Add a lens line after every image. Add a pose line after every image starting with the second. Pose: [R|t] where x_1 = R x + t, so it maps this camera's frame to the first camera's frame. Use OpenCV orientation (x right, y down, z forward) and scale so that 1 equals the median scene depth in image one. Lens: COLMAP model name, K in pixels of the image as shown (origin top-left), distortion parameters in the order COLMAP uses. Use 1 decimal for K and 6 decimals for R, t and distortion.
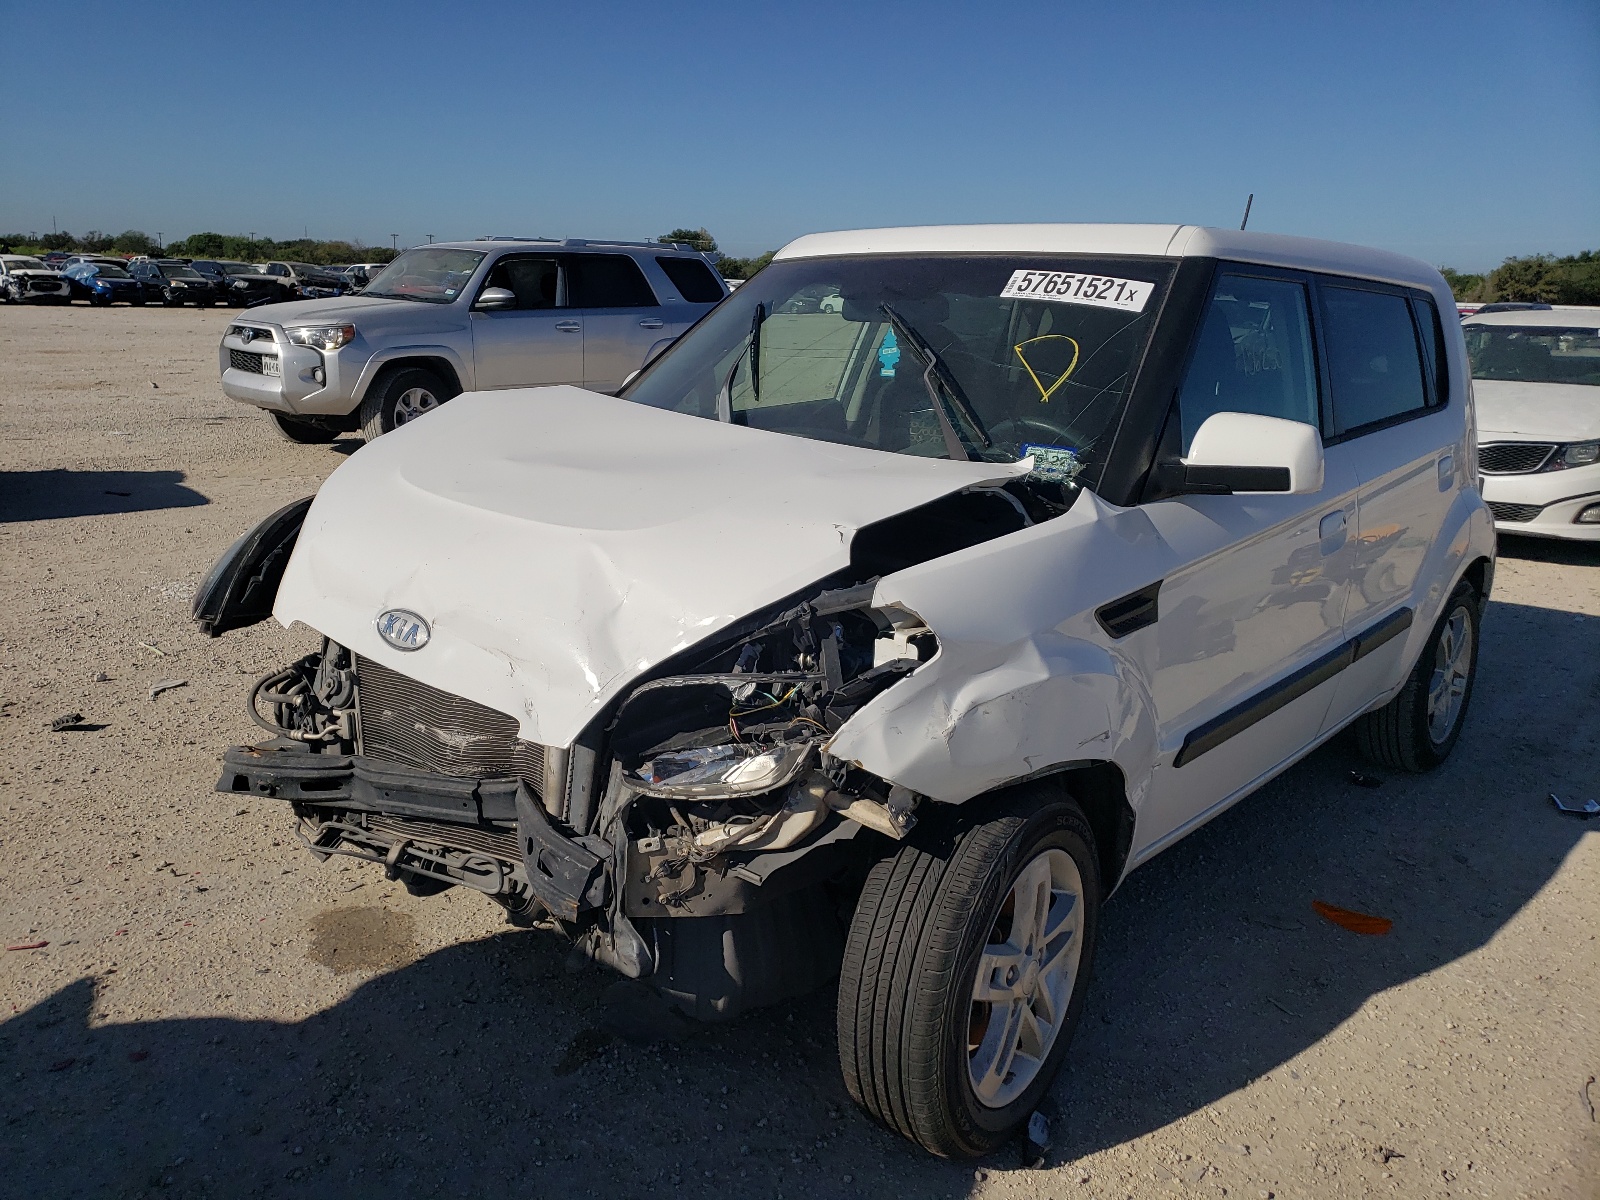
lens RADIAL K [[1247.2, 0, 800.0], [0, 1247.2, 600.0], [0, 0, 1]] dist [0.004412, 0.004769]
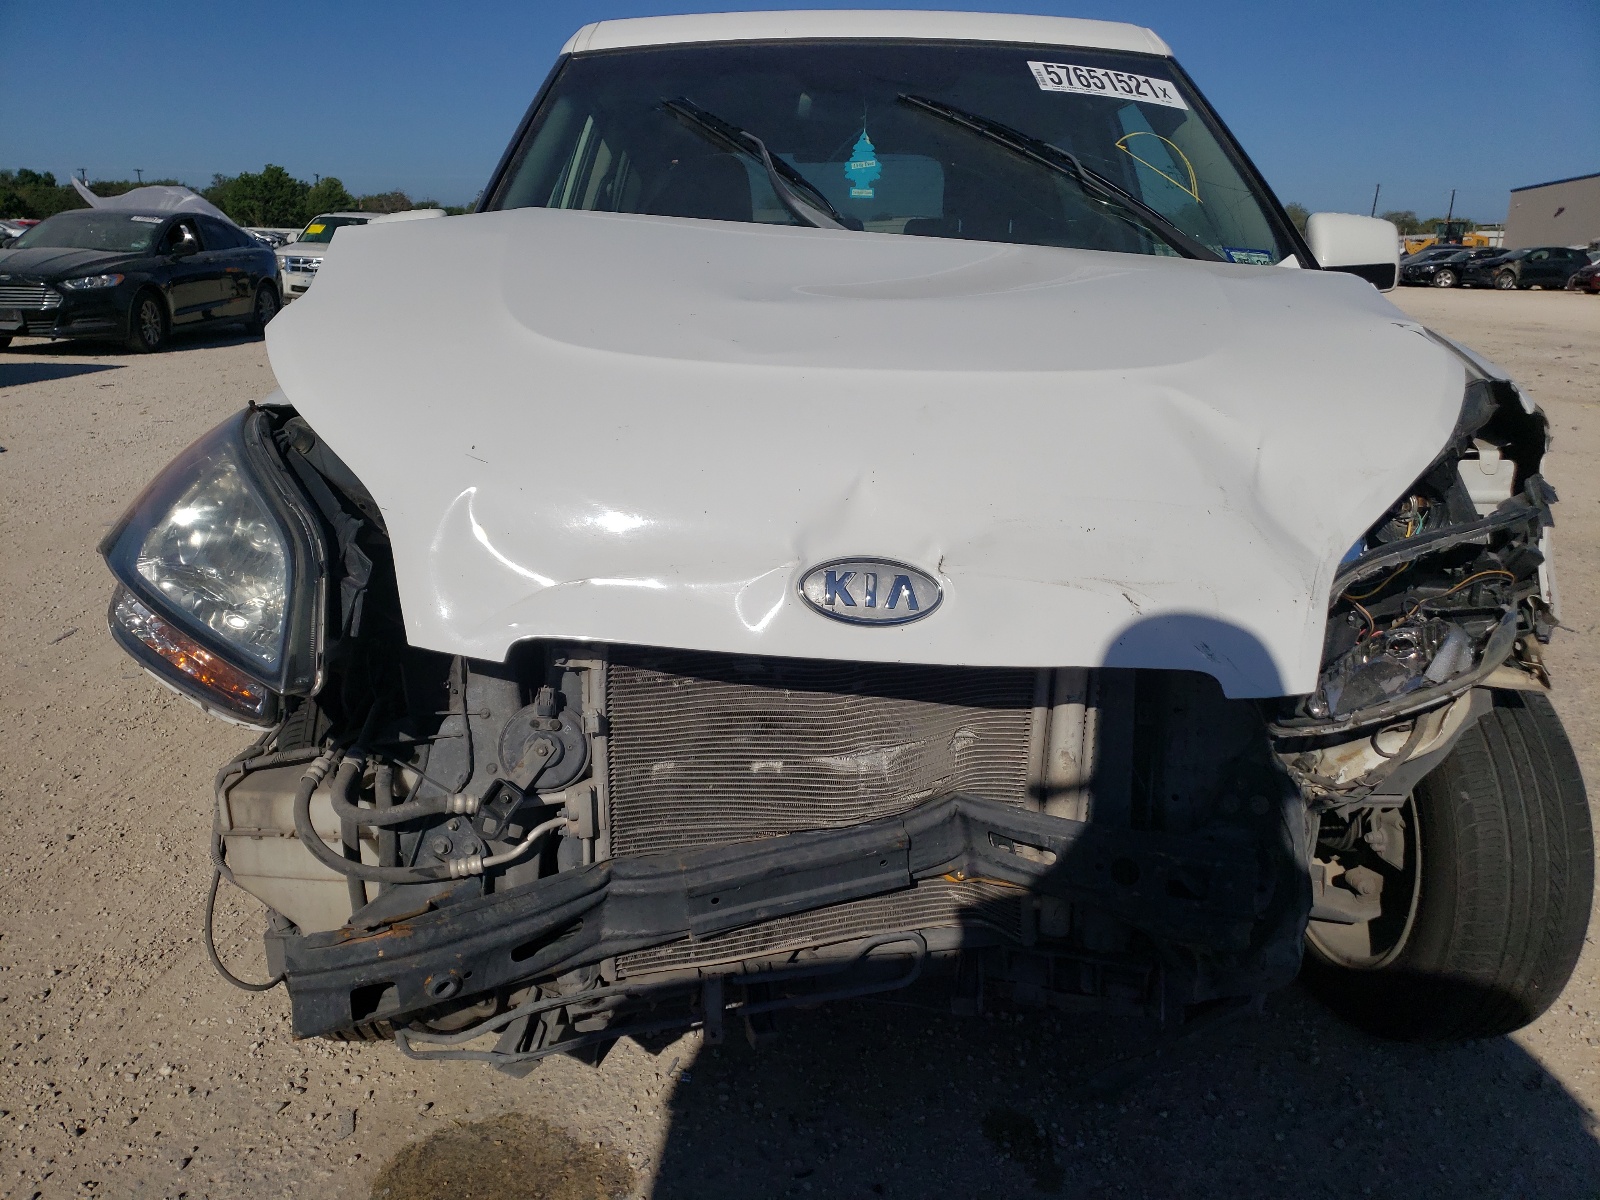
lens RADIAL K [[1247.2, 0, 800.0], [0, 1247.2, 600.0], [0, 0, 1]] dist [0.004412, 0.004769]
pose [[0.735748, -0.204842, 0.645534, -0.623522], [0.166350, 0.978622, 0.120941, -0.040082], [-0.656508, 0.018403, 0.754095, 0.527700]]
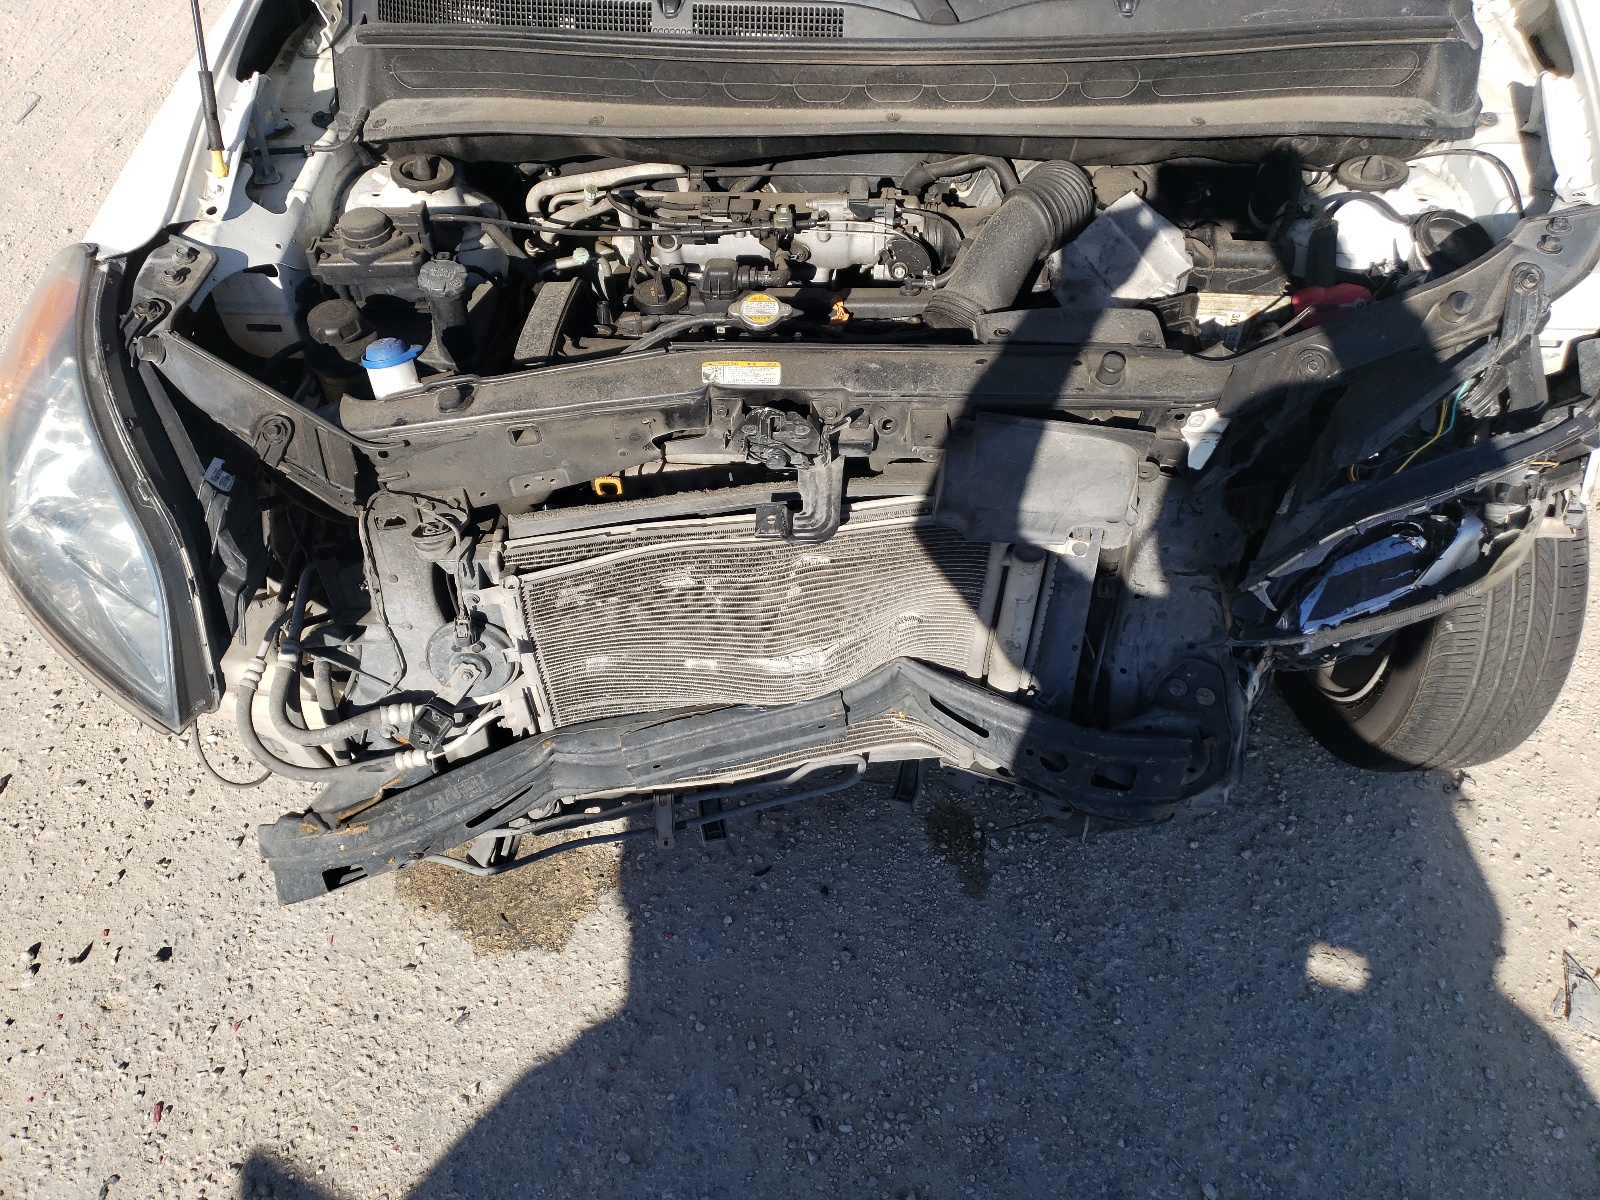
lens RADIAL K [[1216.4, 0, 770.8], [0, 1216.4, 600.2], [0, 0, 1]] dist [0.010616, 0.001890]
pose [[0.776806, -0.491779, 0.393353, -0.470093], [0.181511, 0.772967, 0.607927, -0.234606], [-0.603015, -0.400843, 0.689709, 0.578993]]
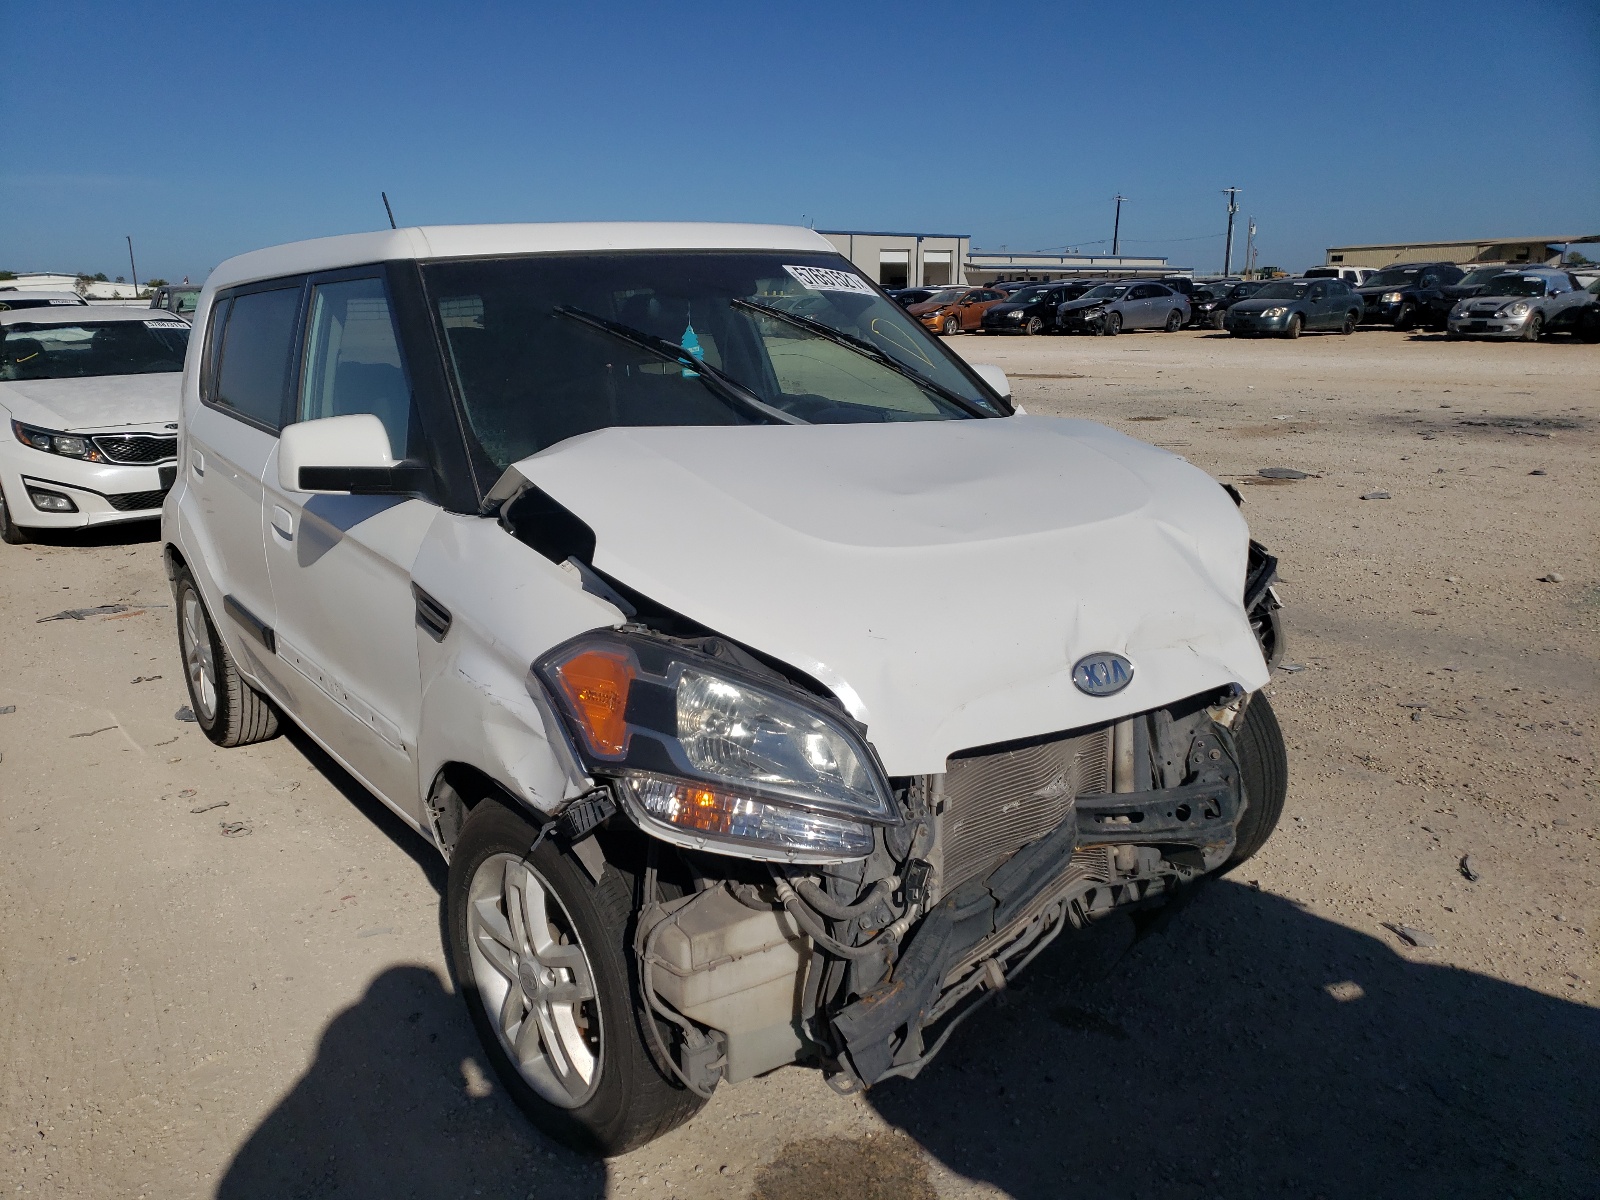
lens RADIAL K [[1247.2, 0, 800.0], [0, 1247.2, 600.0], [0, 0, 1]] dist [0.004412, 0.004769]
pose [[0.203502, -0.266399, 0.942135, -1.042470], [0.251983, 0.944106, 0.212528, -0.233380], [-0.946093, 0.194152, 0.259256, 0.833956]]
